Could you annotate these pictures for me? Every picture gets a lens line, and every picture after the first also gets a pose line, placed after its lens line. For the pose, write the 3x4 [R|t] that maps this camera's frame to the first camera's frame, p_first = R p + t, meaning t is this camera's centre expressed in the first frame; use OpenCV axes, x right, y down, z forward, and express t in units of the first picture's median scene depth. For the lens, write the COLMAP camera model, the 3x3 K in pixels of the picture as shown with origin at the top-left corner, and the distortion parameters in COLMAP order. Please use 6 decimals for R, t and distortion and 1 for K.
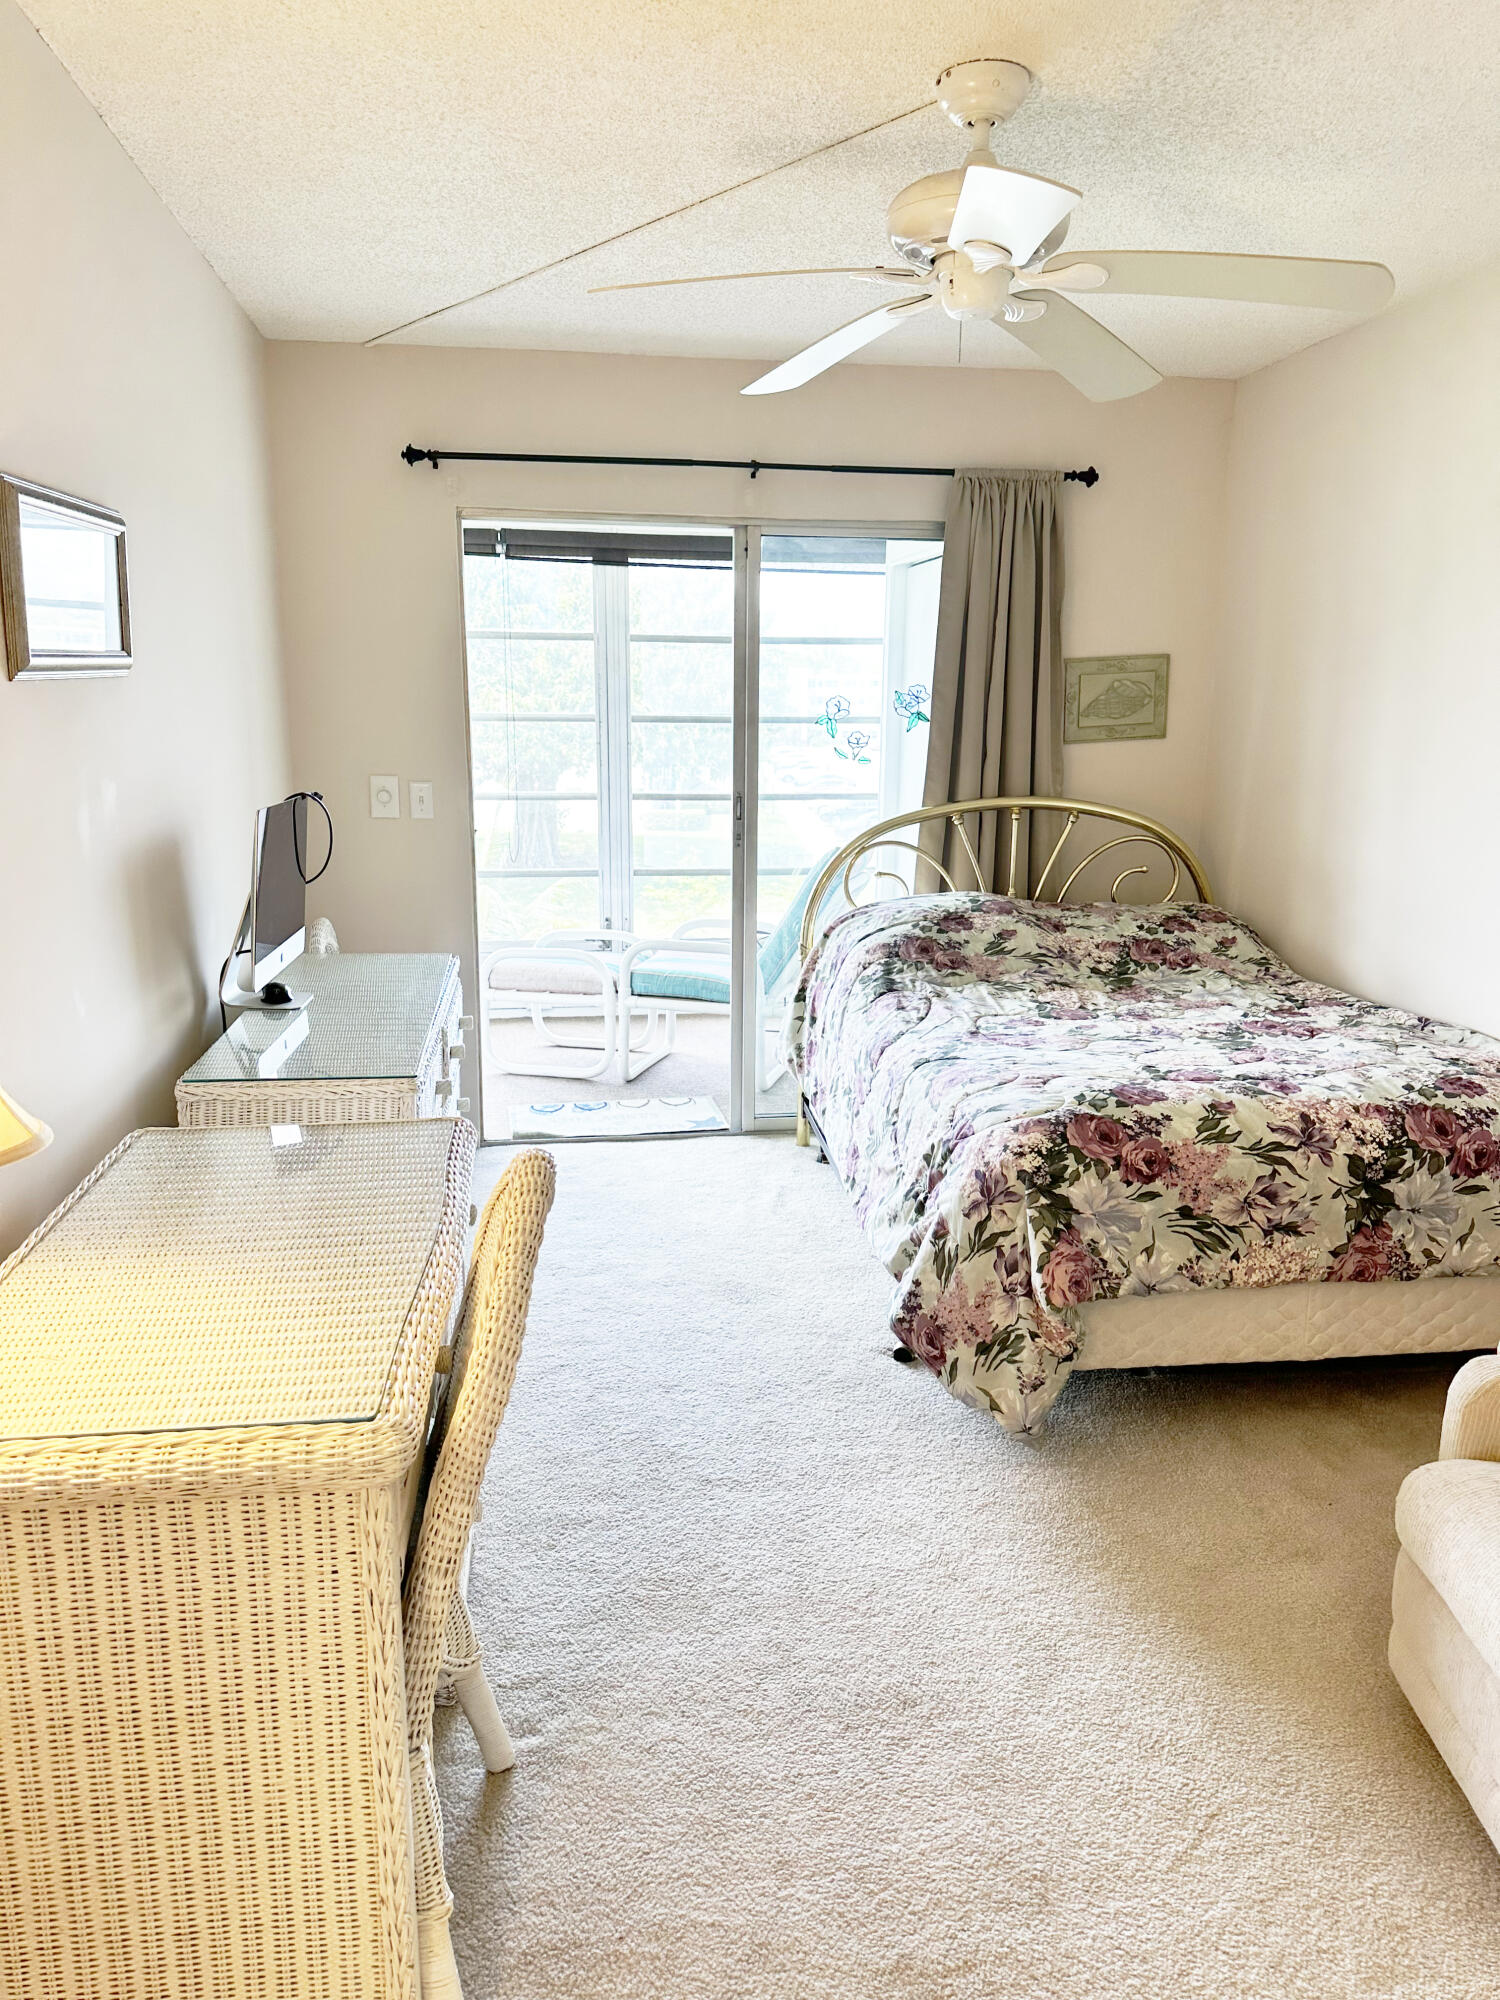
lens RADIAL K [[1428.3, 0, 734.5], [0, 1428.3, 1019.0], [0, 0, 1]] dist [0.046482, -0.029483]
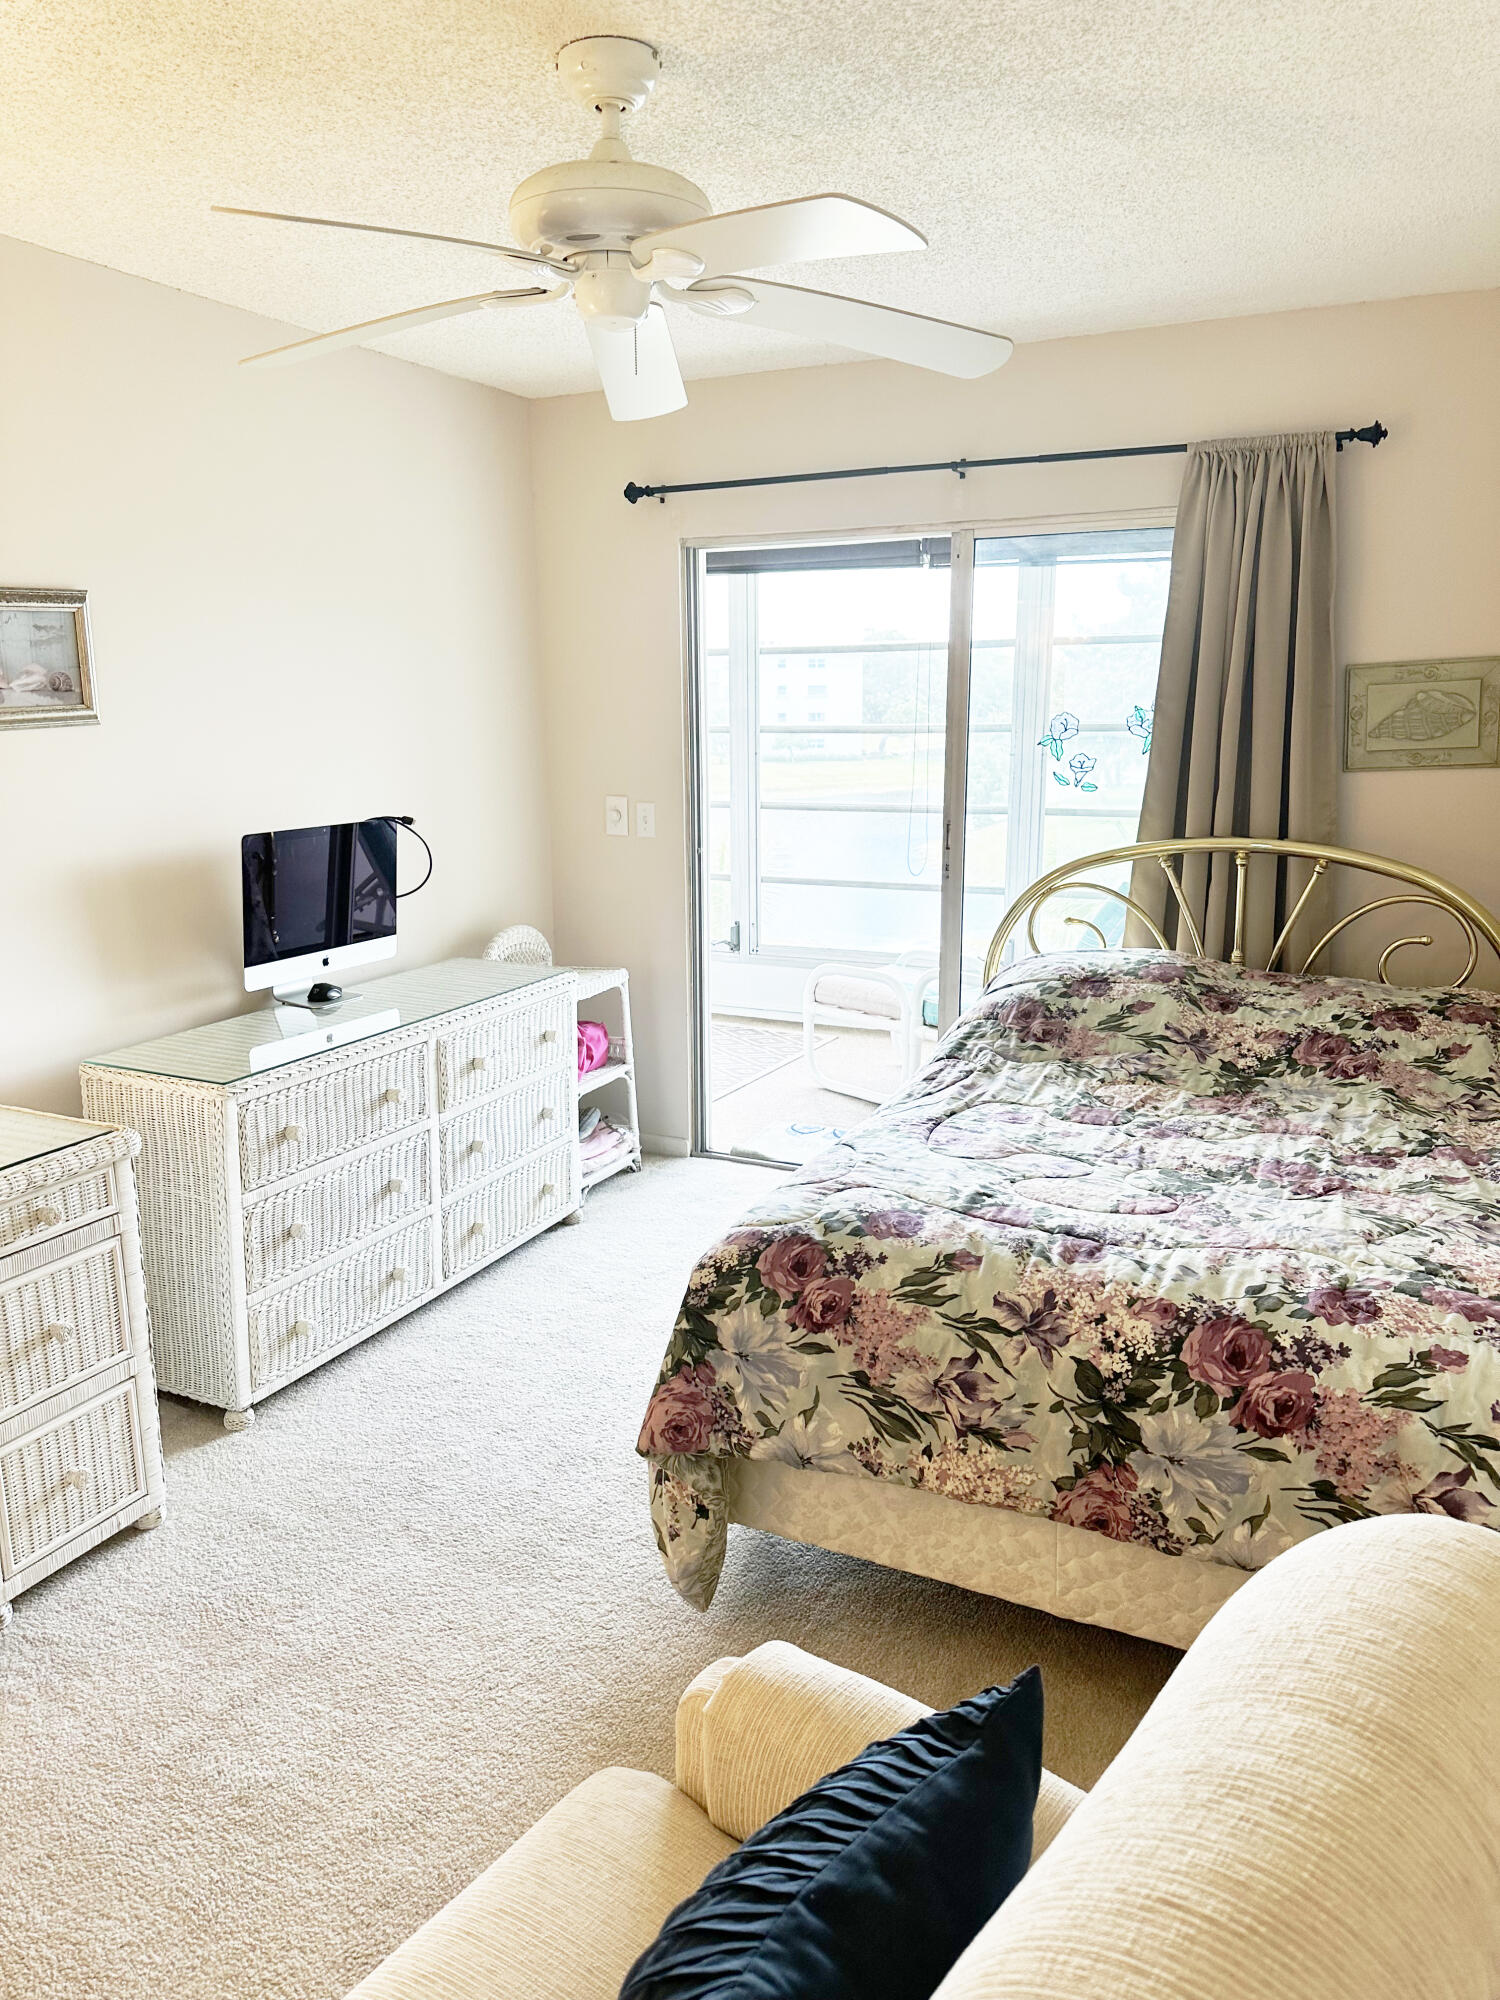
lens RADIAL K [[1428.3, 0, 738.6], [0, 1428.3, 980.5], [0, 0, 1]] dist [0.046482, -0.029483]
pose [[0.823173, 0.098812, -0.559127, 0.669309], [-0.107612, 0.994043, 0.017241, -0.093019], [0.557500, 0.045976, 0.828903, 0.274207]]
